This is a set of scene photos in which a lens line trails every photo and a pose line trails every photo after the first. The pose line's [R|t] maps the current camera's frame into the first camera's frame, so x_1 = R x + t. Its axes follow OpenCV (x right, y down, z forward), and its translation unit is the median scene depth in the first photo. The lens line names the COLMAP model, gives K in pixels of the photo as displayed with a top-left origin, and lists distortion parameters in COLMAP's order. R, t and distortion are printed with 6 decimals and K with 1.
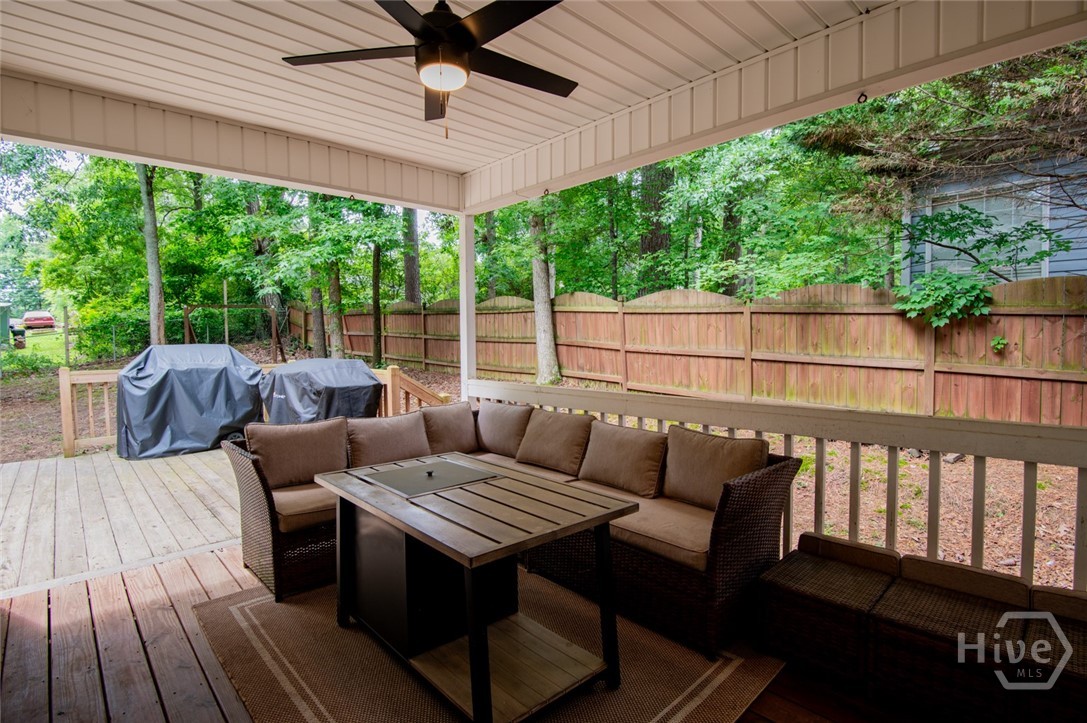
lens RADIAL K [[532.6, 0, 542.7], [0, 532.6, 357.9], [0, 0, 1]] dist [-0.016860, -0.000375]
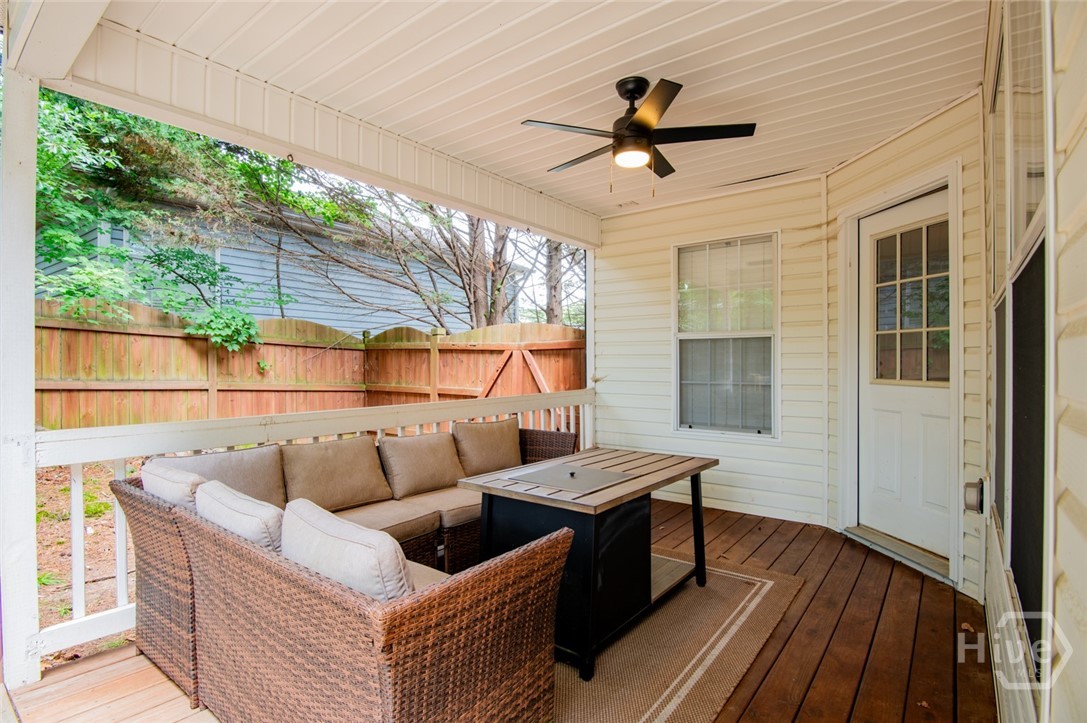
lens RADIAL K [[532.6, 0, 542.6], [0, 532.6, 365.6], [0, 0, 1]] dist [-0.016860, -0.000375]
pose [[-0.155240, 0.003389, 0.987871, -0.467167], [0.039836, 0.999202, 0.002832, -0.002150], [-0.987073, 0.039793, -0.155251, 0.456102]]
